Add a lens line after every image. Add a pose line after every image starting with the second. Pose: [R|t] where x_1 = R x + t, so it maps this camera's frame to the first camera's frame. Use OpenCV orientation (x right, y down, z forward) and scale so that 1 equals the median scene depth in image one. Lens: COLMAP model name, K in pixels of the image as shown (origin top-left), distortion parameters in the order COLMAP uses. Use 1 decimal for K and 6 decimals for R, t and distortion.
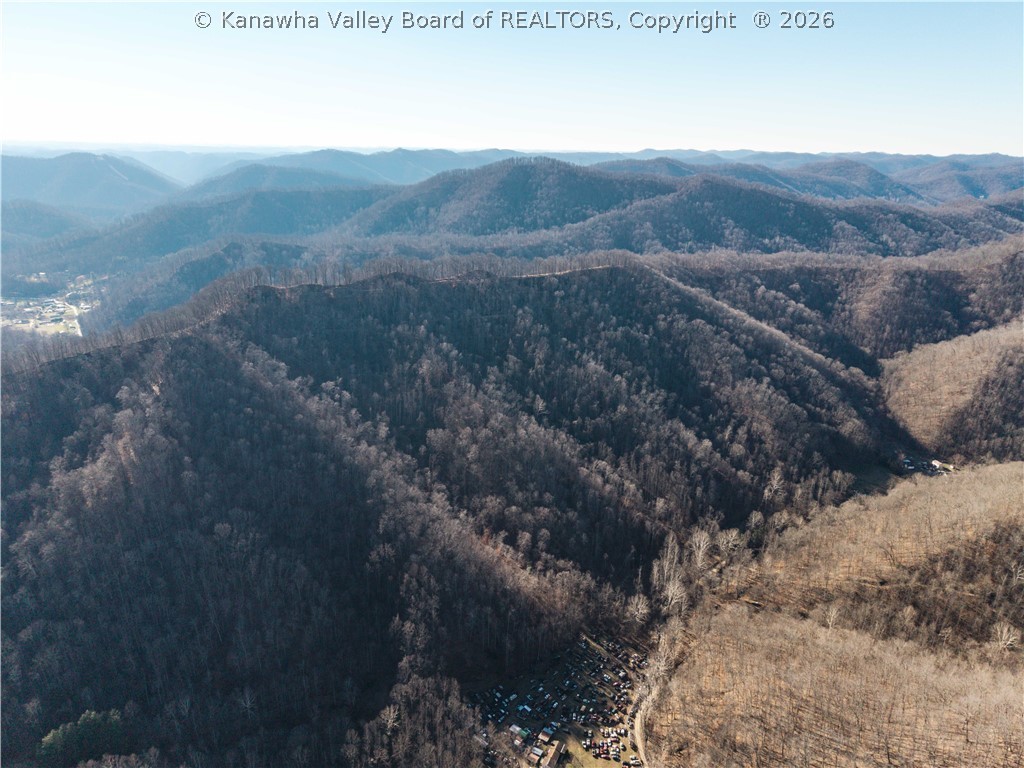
lens RADIAL K [[706.4, 0, 512.0], [0, 706.4, 384.0], [0, 0, 1]] dist [0.012891, -0.002362]
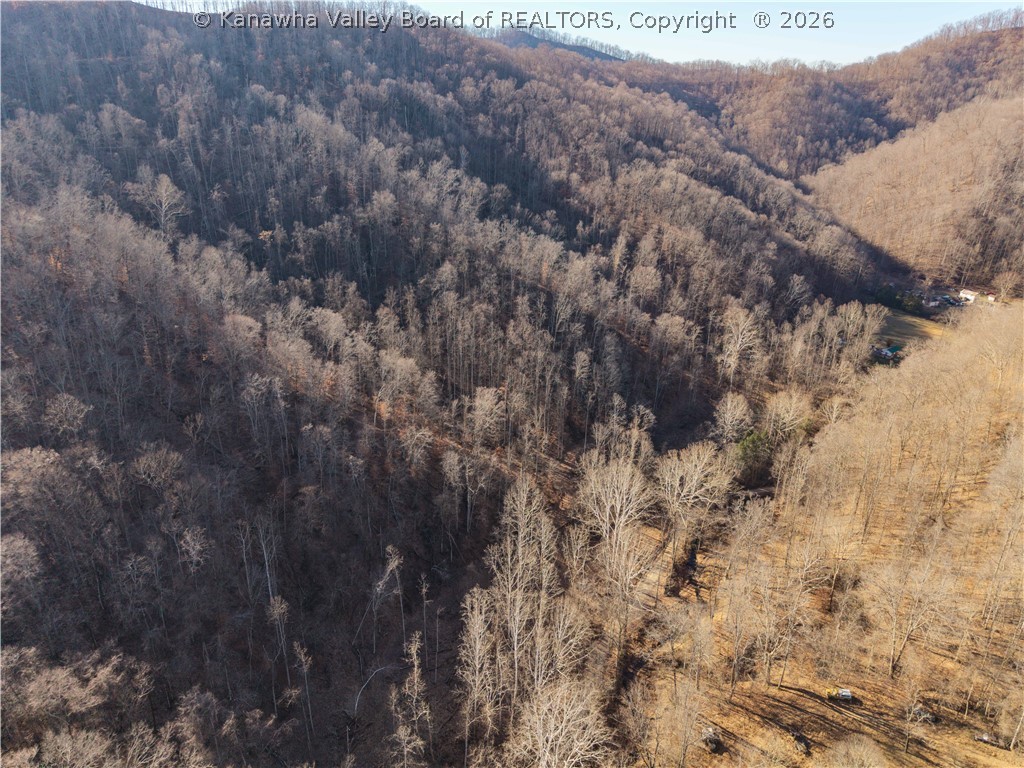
lens RADIAL K [[711.6, 0, 512.0], [0, 711.6, 384.0], [0, 0, 1]] dist [0.099522, -0.000728]
pose [[0.969918, -0.097157, 0.223202, 0.130812], [0.080464, 0.993319, 0.082726, 0.120288], [-0.229748, -0.062277, 0.971256, 0.591410]]
